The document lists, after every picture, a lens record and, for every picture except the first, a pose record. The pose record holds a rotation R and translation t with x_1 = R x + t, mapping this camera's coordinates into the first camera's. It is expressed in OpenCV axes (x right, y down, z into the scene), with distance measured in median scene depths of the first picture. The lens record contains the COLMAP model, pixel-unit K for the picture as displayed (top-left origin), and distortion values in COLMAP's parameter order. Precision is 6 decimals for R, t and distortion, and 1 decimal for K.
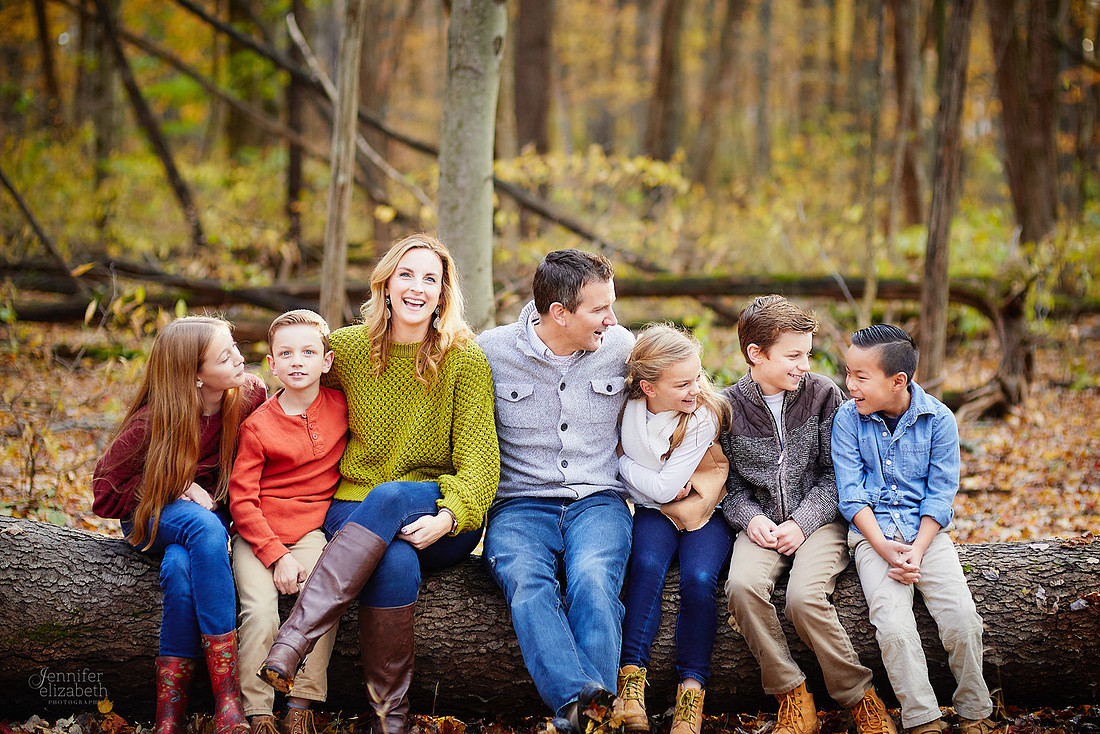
lens RADIAL K [[2639.4, 0, 588.0], [0, 2639.4, 310.1], [0, 0, 1]] dist [-0.046070, 0.125724]
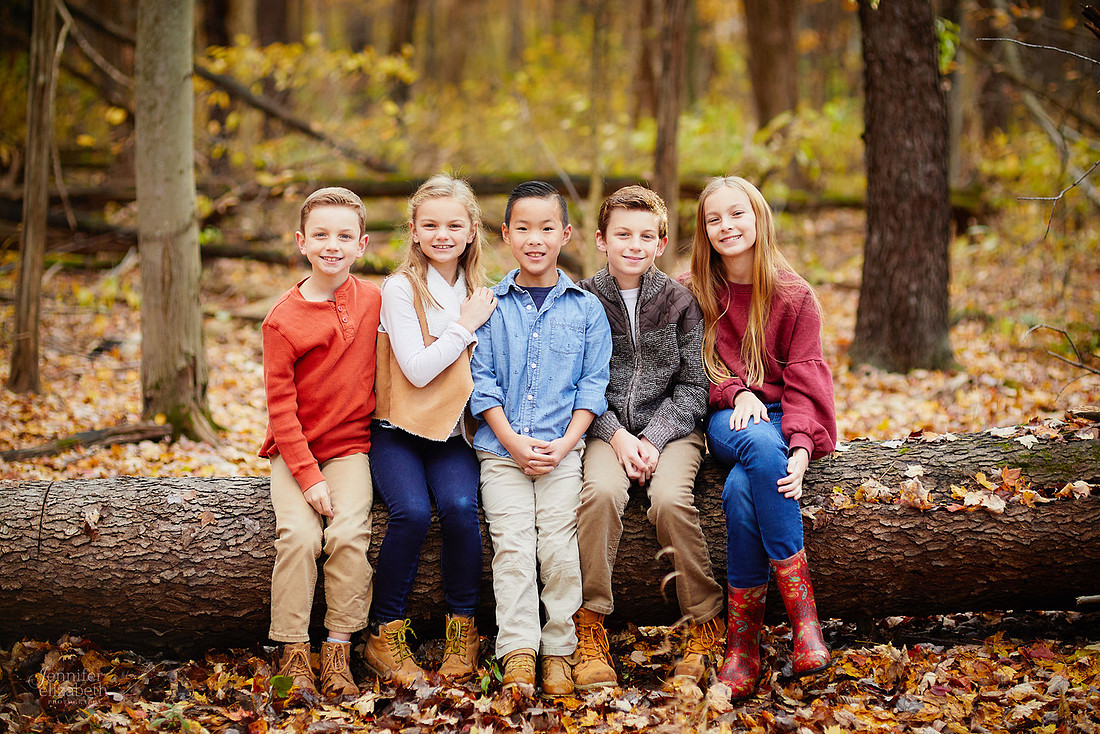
lens RADIAL K [[2569.0, 0, 553.3], [0, 2569.0, 352.0], [0, 0, 1]] dist [-0.034289, 0.080175]
pose [[0.996967, -0.018086, 0.075696, 0.015774], [0.013875, 0.998345, 0.055802, -0.000152], [-0.076580, -0.054582, 0.995568, 0.043401]]
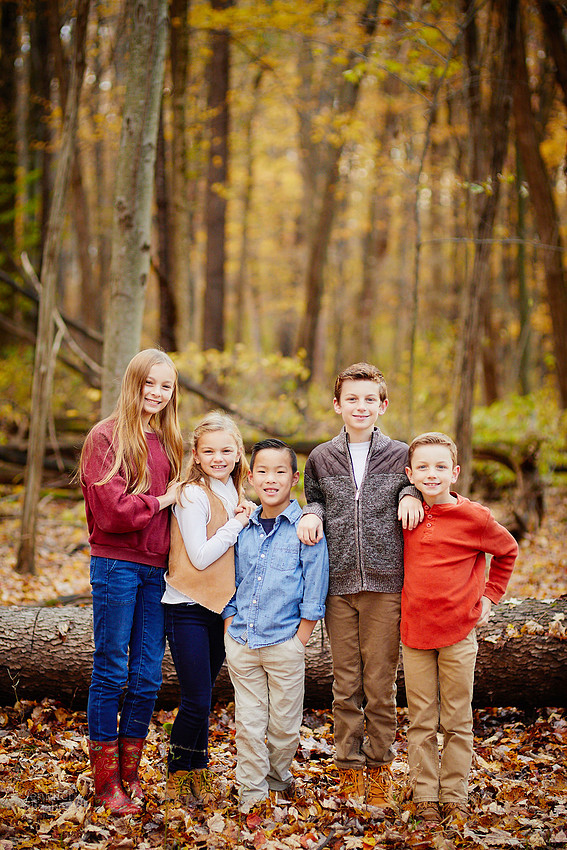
lens RADIAL K [[2039.5, 0, 281.4], [0, 2039.5, 442.6], [0, 0, 1]] dist [-0.046070, 0.125724]
pose [[0.999968, 0.007708, -0.002230, 0.033733], [-0.007742, 0.999850, -0.015506, 0.006298], [0.002110, 0.015522, 0.999877, -0.105743]]
